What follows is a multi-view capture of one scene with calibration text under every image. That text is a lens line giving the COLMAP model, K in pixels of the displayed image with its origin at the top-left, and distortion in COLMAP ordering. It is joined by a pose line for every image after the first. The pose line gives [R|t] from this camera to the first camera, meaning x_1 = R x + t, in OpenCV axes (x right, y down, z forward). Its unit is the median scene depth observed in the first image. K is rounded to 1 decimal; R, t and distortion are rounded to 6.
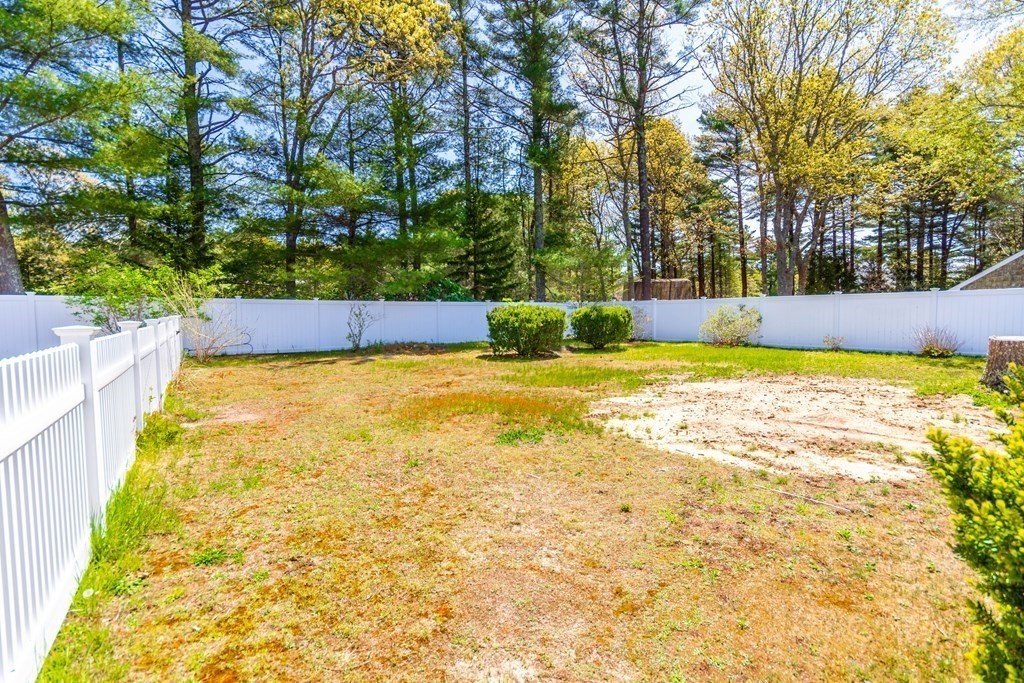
lens RADIAL K [[487.2, 0, 511.2], [0, 487.2, 342.7], [0, 0, 1]] dist [0.004673, -0.003566]
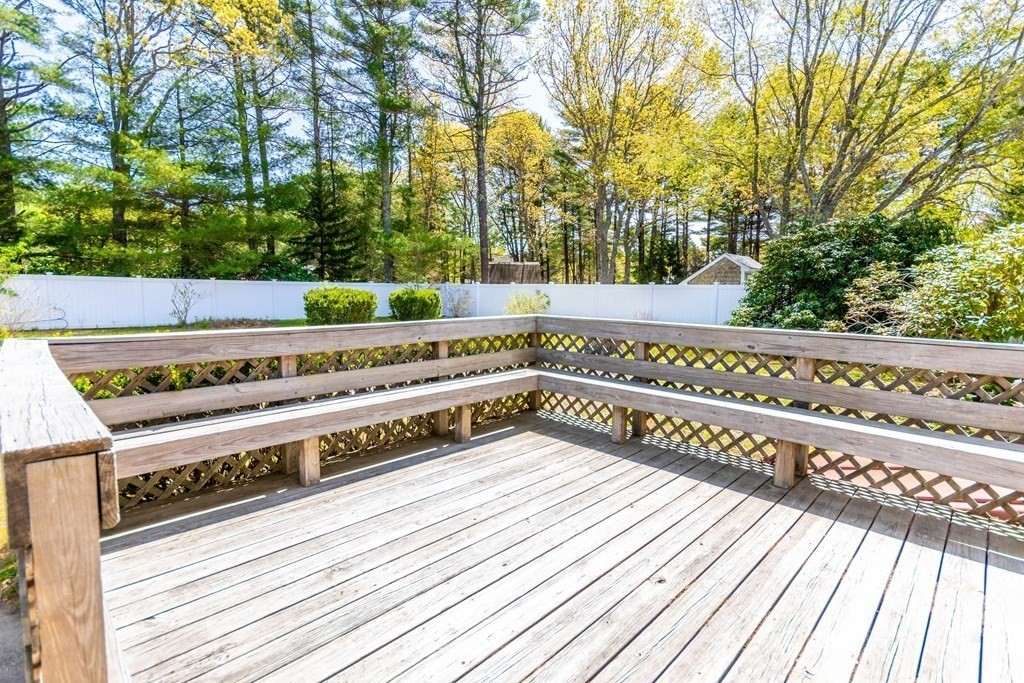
lens RADIAL K [[487.2, 0, 515.4], [0, 487.2, 344.5], [0, 0, 1]] dist [0.004673, -0.003566]
pose [[0.978031, -0.002486, 0.208447, 0.128152], [-0.008513, 0.998619, 0.051852, -0.004226], [-0.208288, -0.052487, 0.976658, -0.149422]]
